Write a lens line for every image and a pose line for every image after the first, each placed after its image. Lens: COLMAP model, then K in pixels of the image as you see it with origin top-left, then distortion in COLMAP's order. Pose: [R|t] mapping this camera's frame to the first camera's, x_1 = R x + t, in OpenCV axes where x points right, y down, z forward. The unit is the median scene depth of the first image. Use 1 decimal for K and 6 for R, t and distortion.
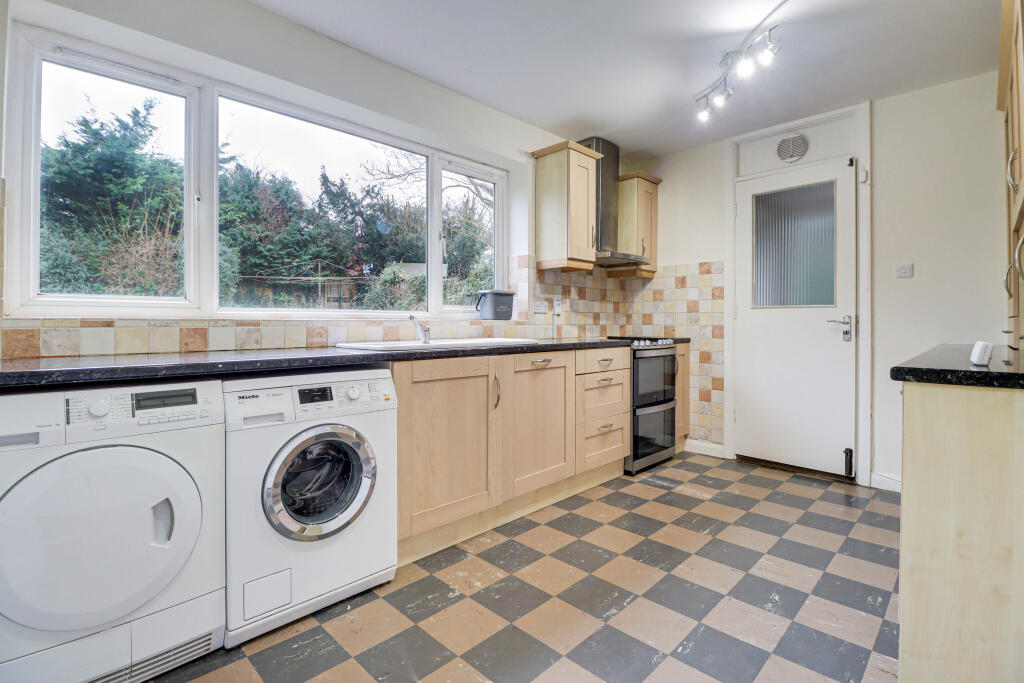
lens RADIAL K [[480.6, 0, 514.9], [0, 480.6, 325.2], [0, 0, 1]] dist [-0.008866, -0.000639]
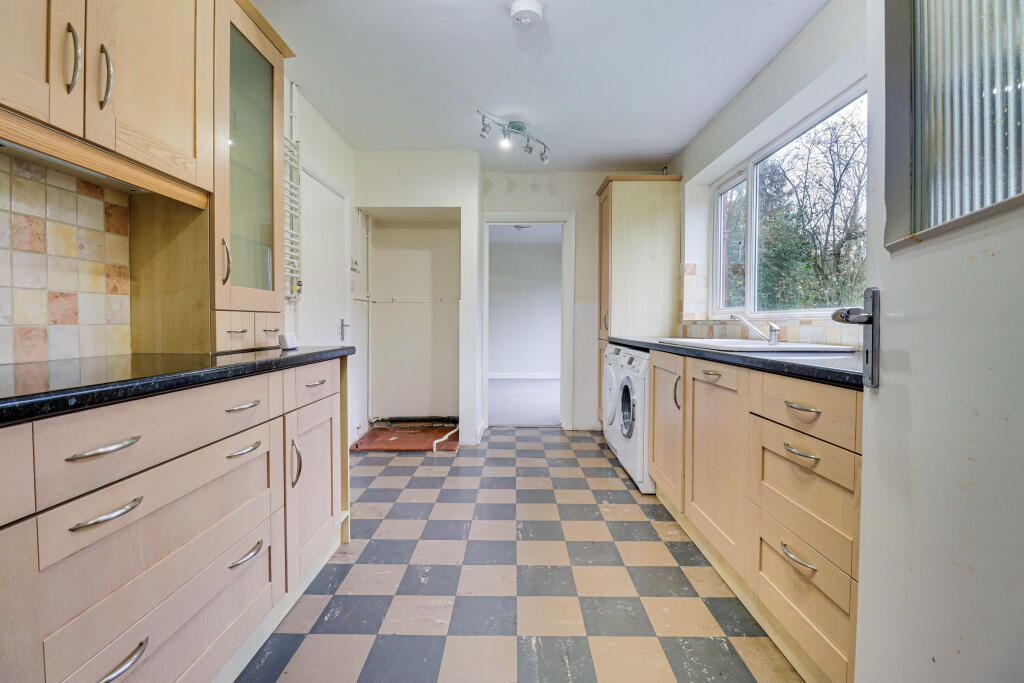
lens RADIAL K [[480.6, 0, 514.9], [0, 480.6, 325.2], [0, 0, 1]] dist [-0.008866, -0.000639]
pose [[-0.714206, 0.001119, -0.699934, 0.669879], [-0.006152, 0.999950, 0.007875, -0.003020], [0.699908, 0.009931, -0.714164, 1.109141]]
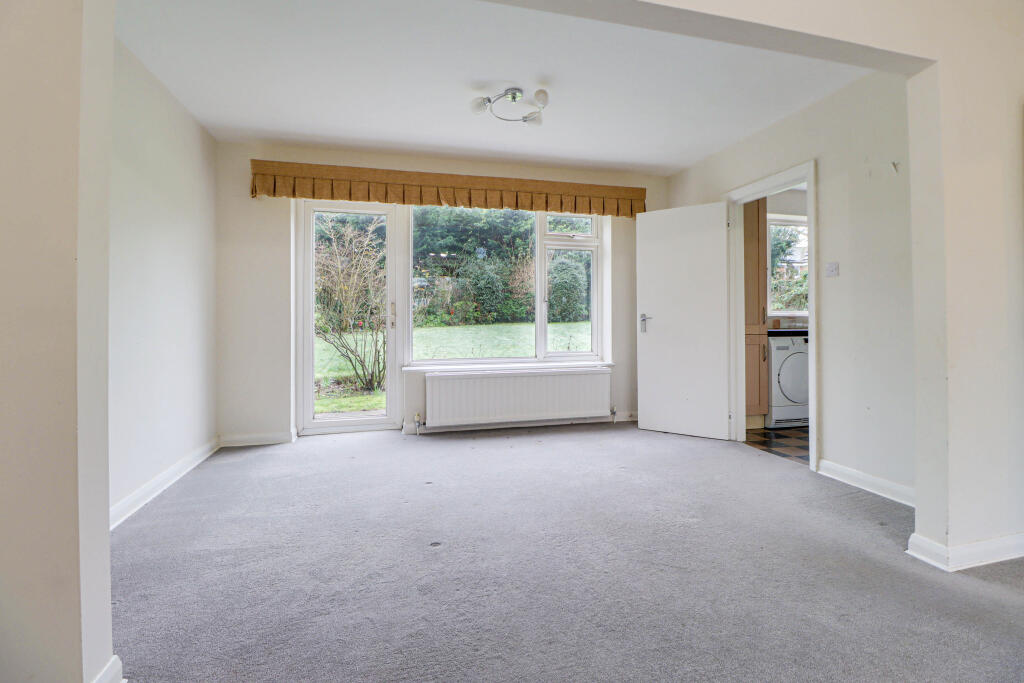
lens RADIAL K [[480.6, 0, 514.9], [0, 480.6, 325.2], [0, 0, 1]] dist [-0.008866, -0.000639]
pose [[0.861657, 0.000634, -0.507490, -0.362411], [0.002683, 0.999980, 0.005804, 0.012228], [0.507484, -0.006362, 0.861638, -1.263475]]
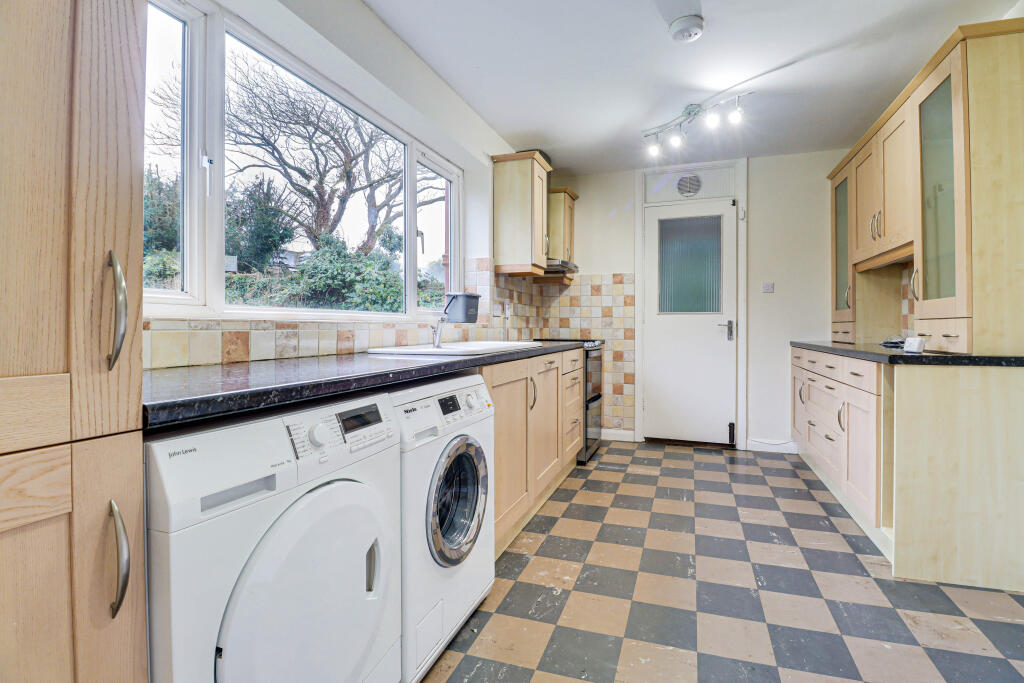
lens RADIAL K [[486.8, 0, 534.6], [0, 486.8, 329.7], [0, 0, 1]] dist [-0.000045, -0.000471]
pose [[0.894334, -0.002595, 0.447392, -0.374613], [0.002034, 0.999996, 0.001733, 0.001274], [-0.447395, -0.000640, 0.894336, 0.056686]]
